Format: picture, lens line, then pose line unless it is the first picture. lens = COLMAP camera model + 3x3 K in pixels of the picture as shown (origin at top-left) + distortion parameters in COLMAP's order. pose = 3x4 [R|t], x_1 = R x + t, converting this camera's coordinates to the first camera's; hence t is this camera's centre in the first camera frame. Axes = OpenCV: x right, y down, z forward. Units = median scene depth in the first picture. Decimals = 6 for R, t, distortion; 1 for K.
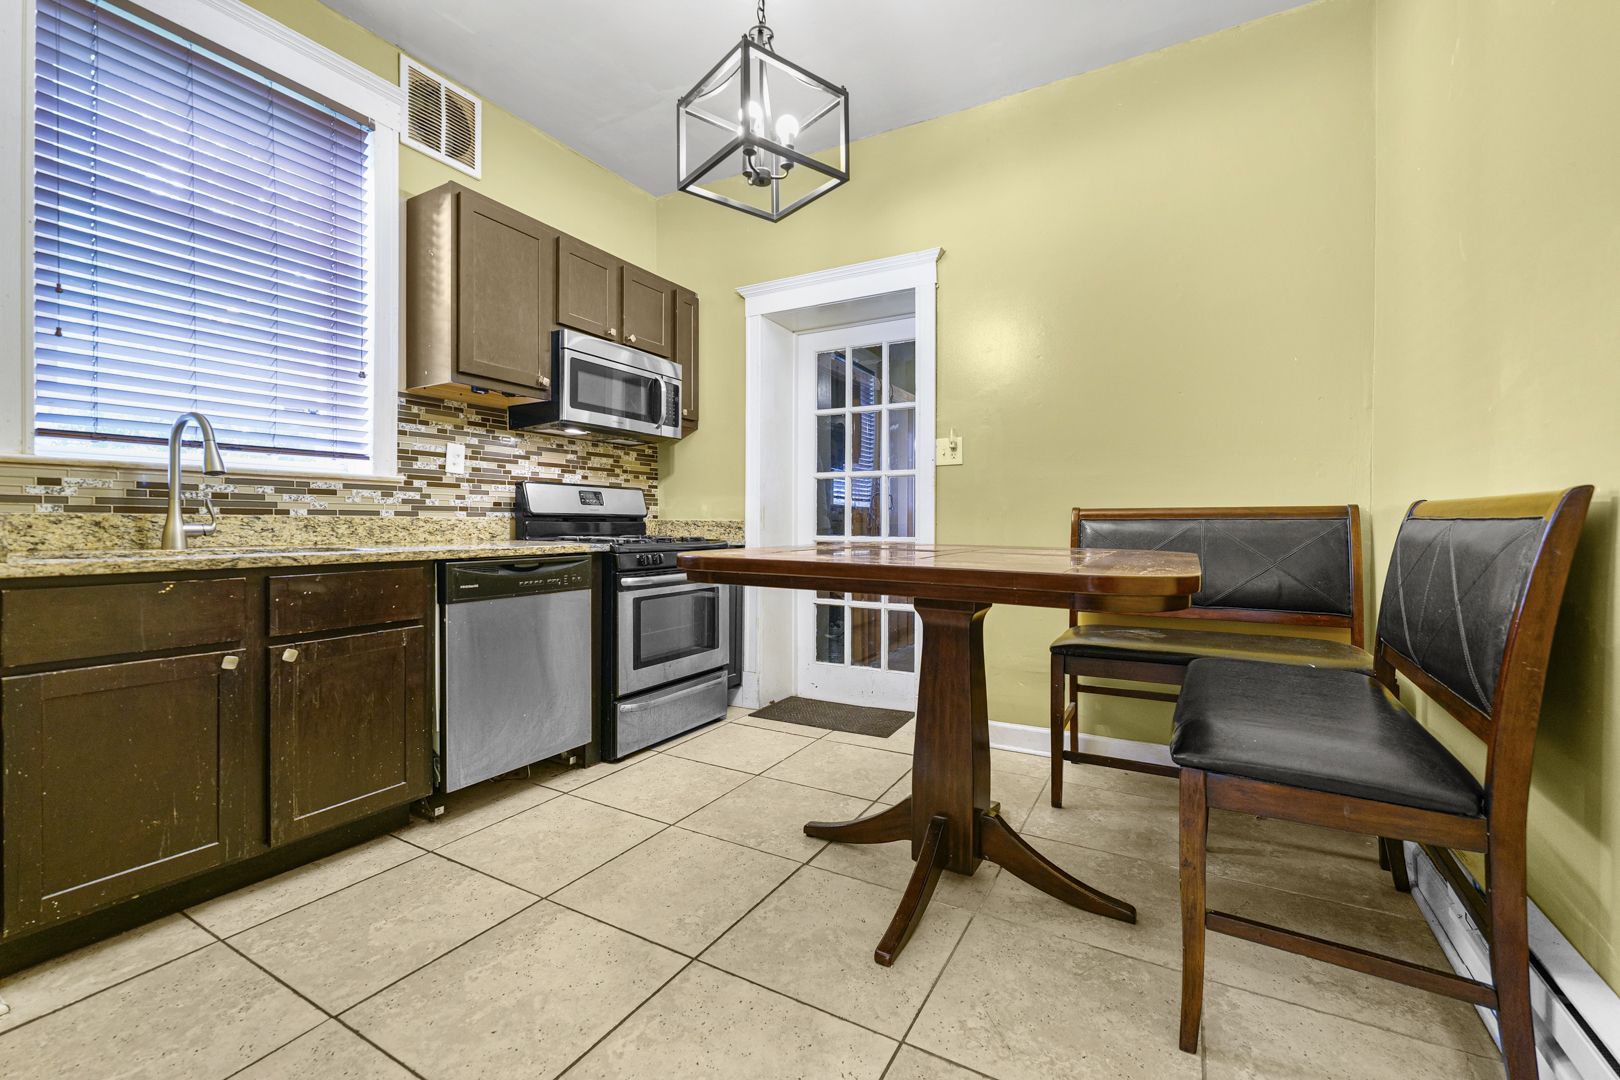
lens RADIAL K [[696.3, 0, 810.4], [0, 696.3, 529.7], [0, 0, 1]] dist [-0.002584, 0.000294]
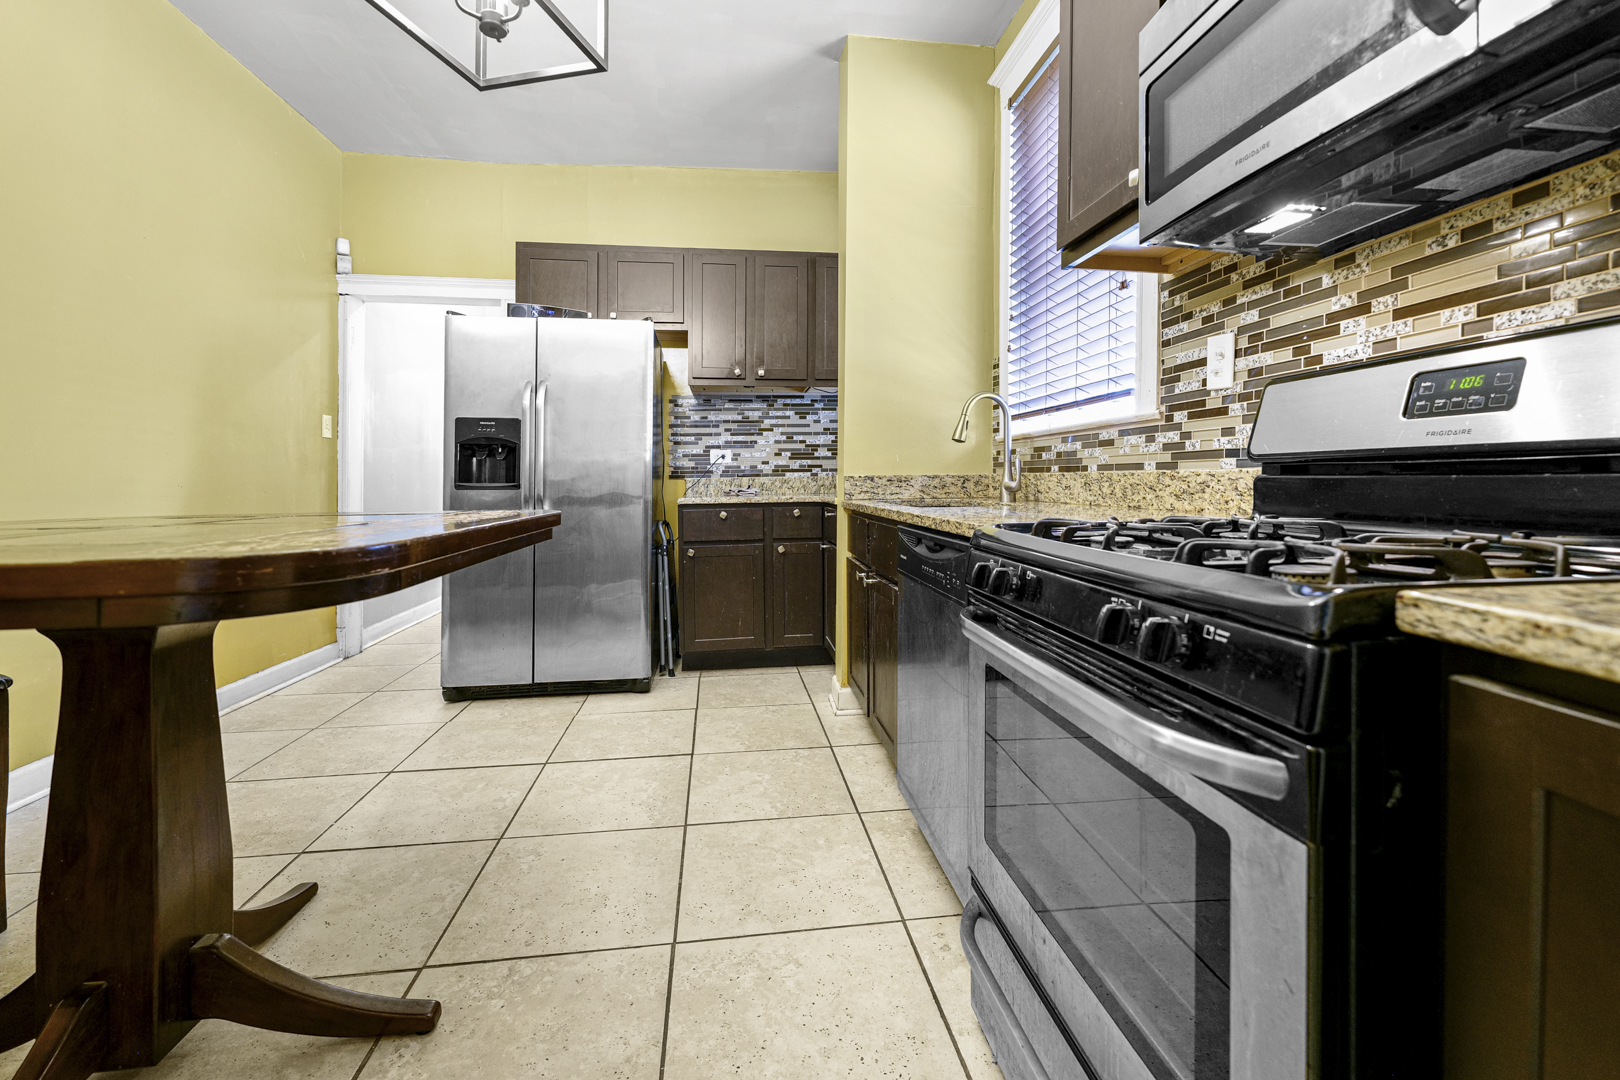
lens RADIAL K [[672.9, 0, 803.1], [0, 672.9, 473.6], [0, 0, 1]] dist [-0.001485, -0.000314]
pose [[-0.796463, -0.008499, -0.604628, 0.072888], [-0.007392, 0.999963, -0.004319, -0.010318], [0.604642, 0.001030, -0.796496, 1.288061]]
